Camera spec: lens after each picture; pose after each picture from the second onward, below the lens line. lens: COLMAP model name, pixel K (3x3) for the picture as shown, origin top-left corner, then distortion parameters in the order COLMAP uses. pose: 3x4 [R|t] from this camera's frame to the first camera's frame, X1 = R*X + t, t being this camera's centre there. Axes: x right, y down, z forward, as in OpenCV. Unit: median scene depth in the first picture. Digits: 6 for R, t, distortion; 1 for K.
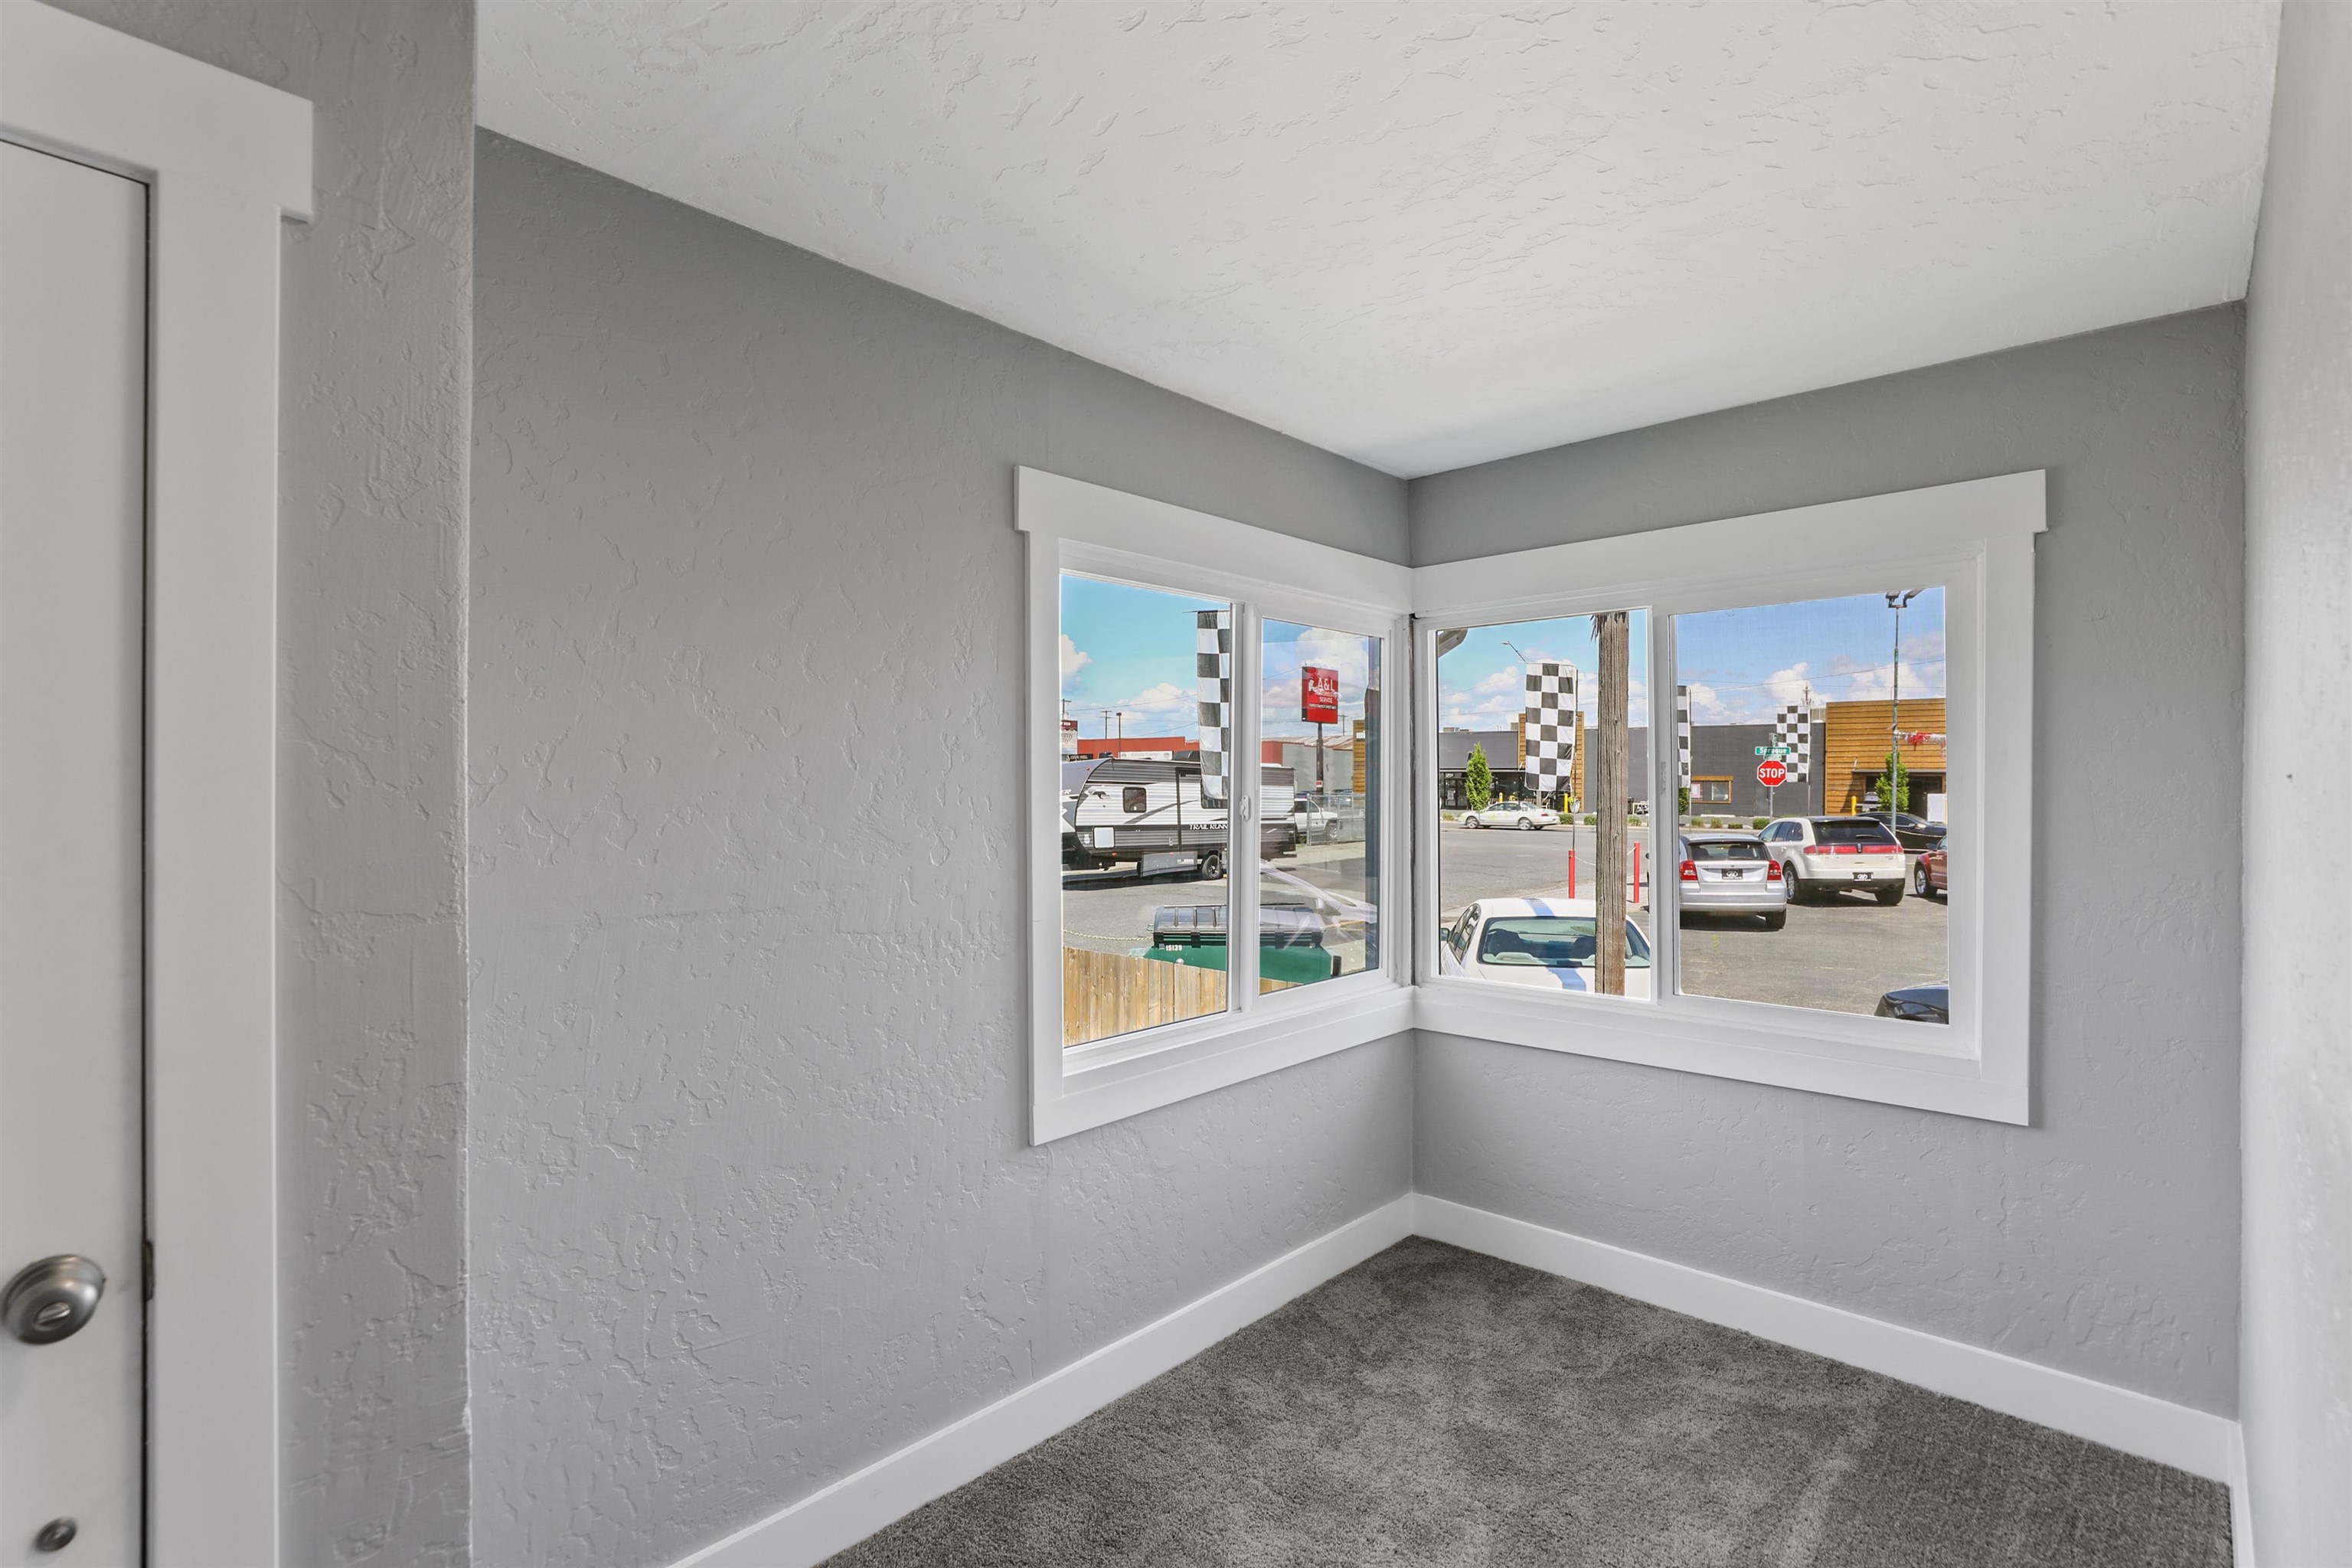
lens RADIAL K [[1109.6, 0, 1176.9], [0, 1109.6, 784.2], [0, 0, 1]] dist [-0.018613, -0.000035]
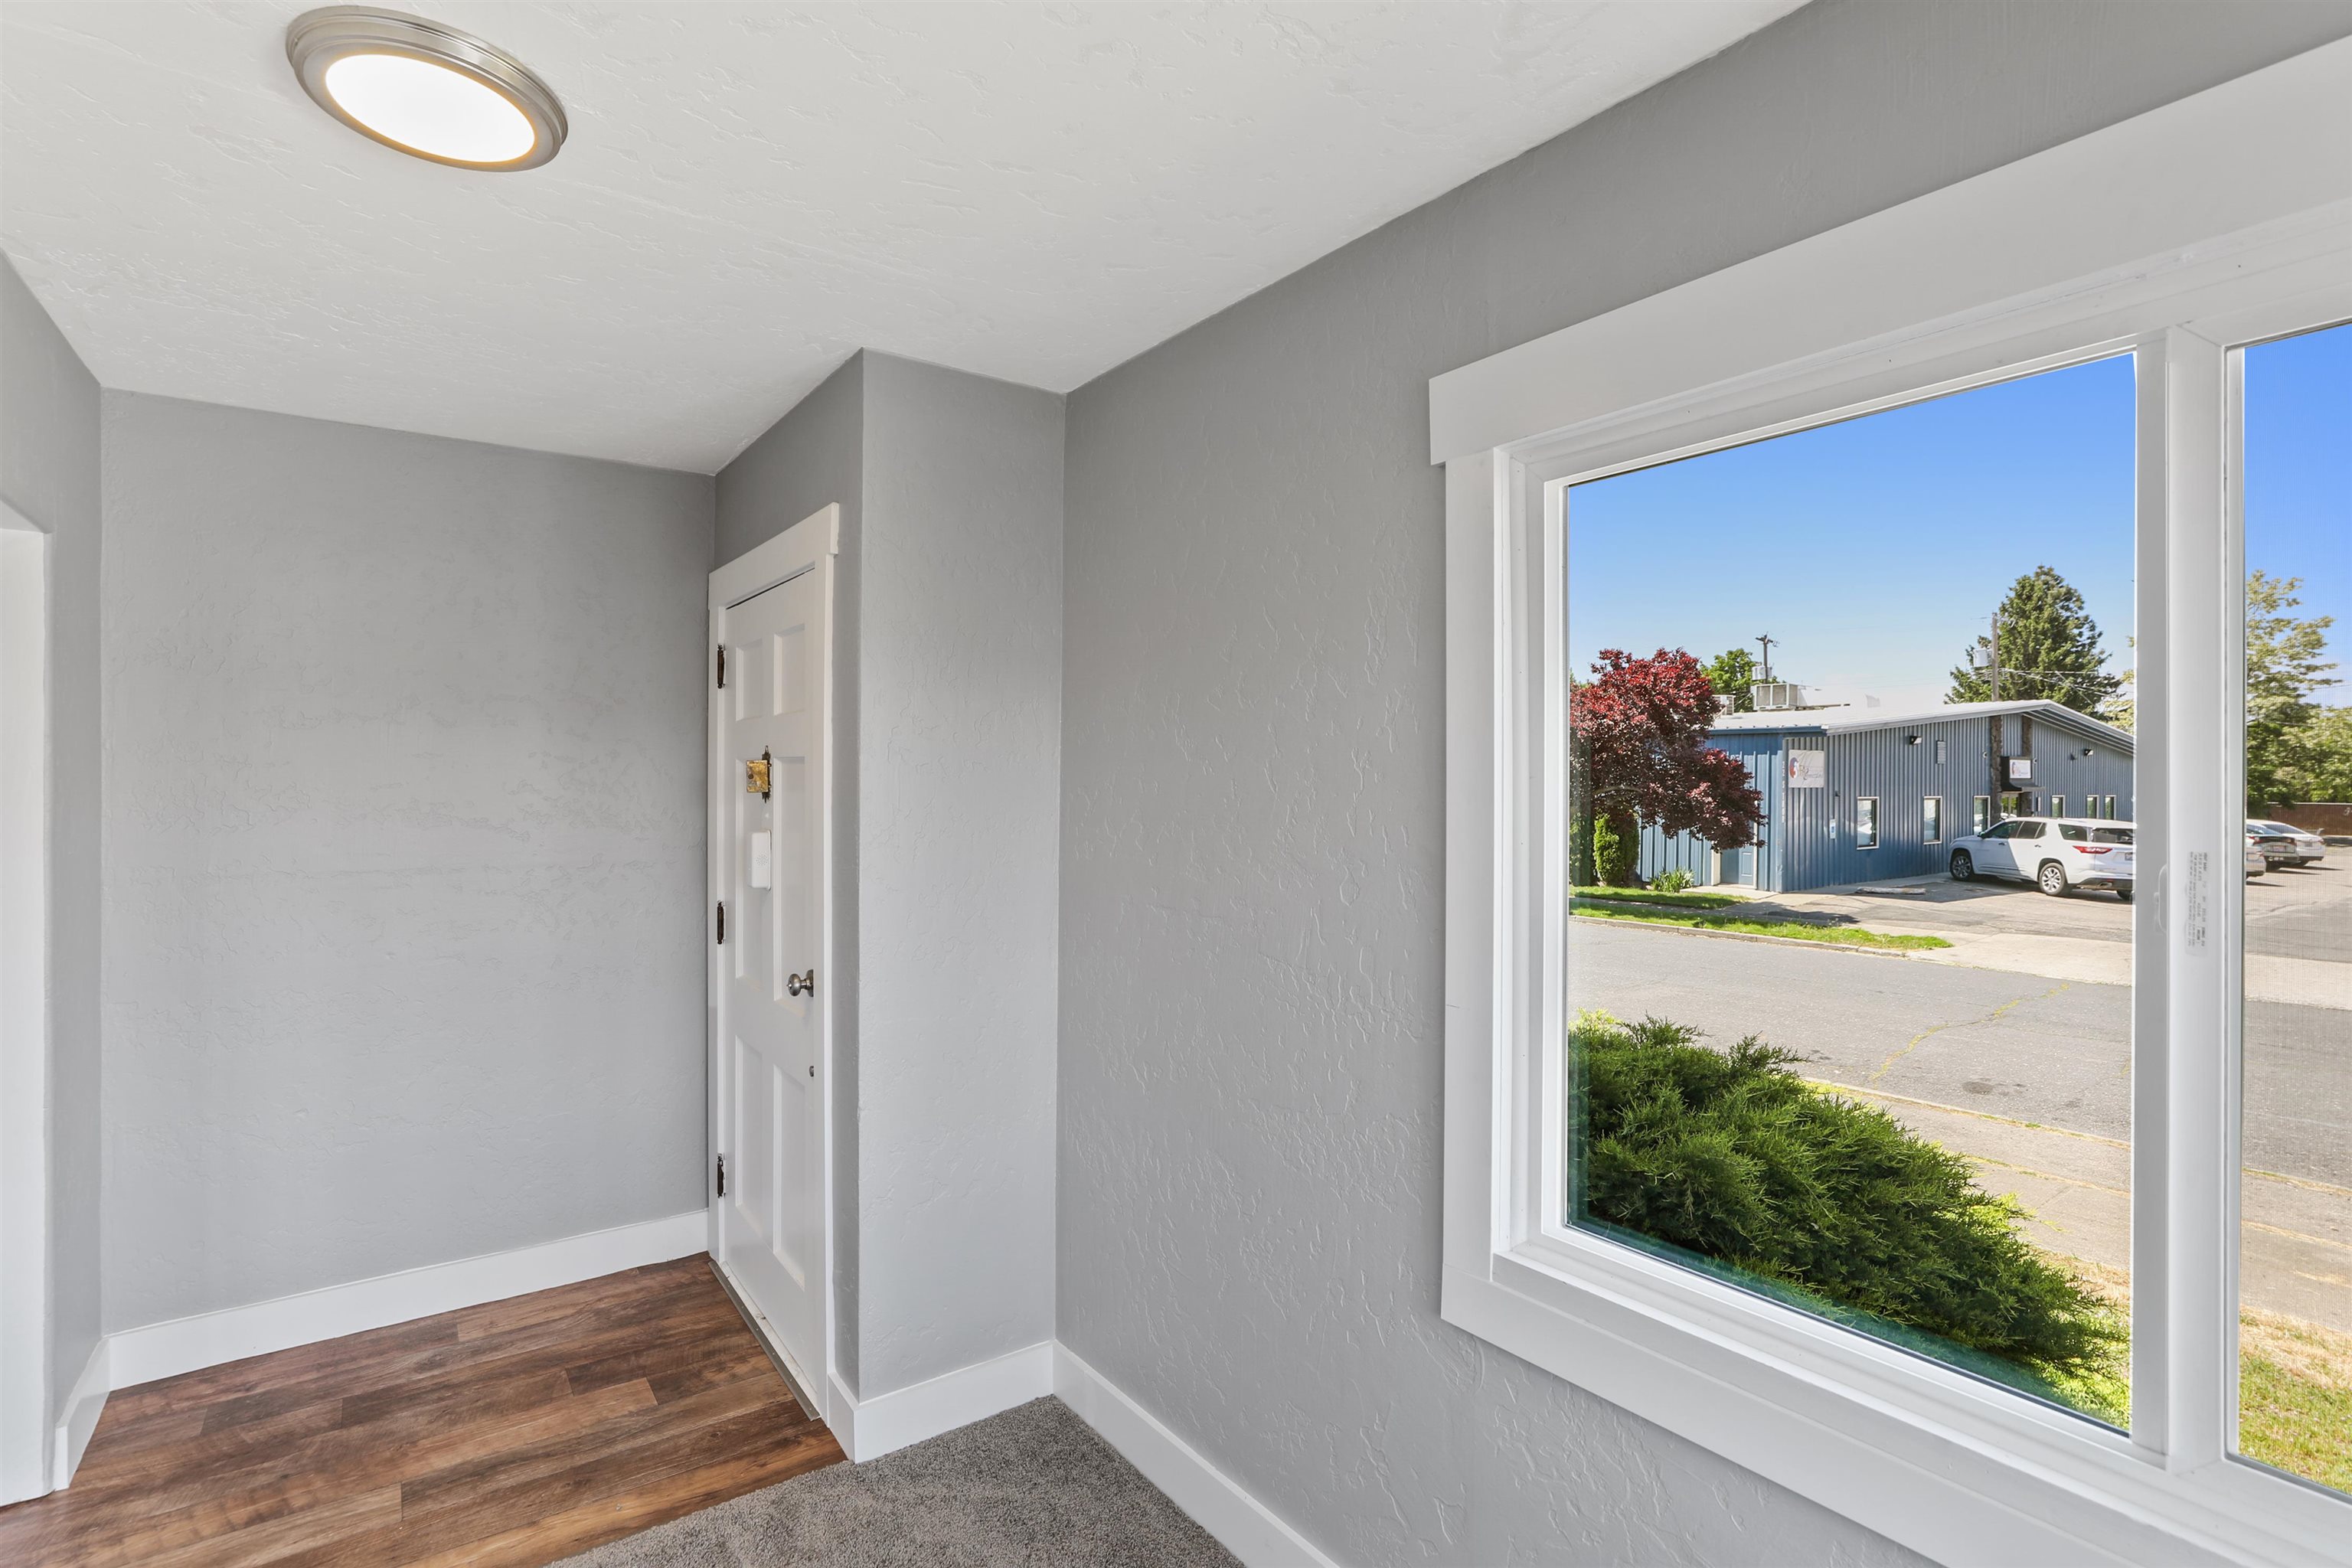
lens RADIAL K [[1109.6, 0, 1177.4], [0, 1109.6, 780.3], [0, 0, 1]] dist [-0.018613, -0.000035]
pose [[-0.181688, -0.000008, -0.983356, 0.702440], [-0.004312, 0.999990, 0.000789, -0.024071], [0.983347, 0.004383, -0.181687, 1.114353]]
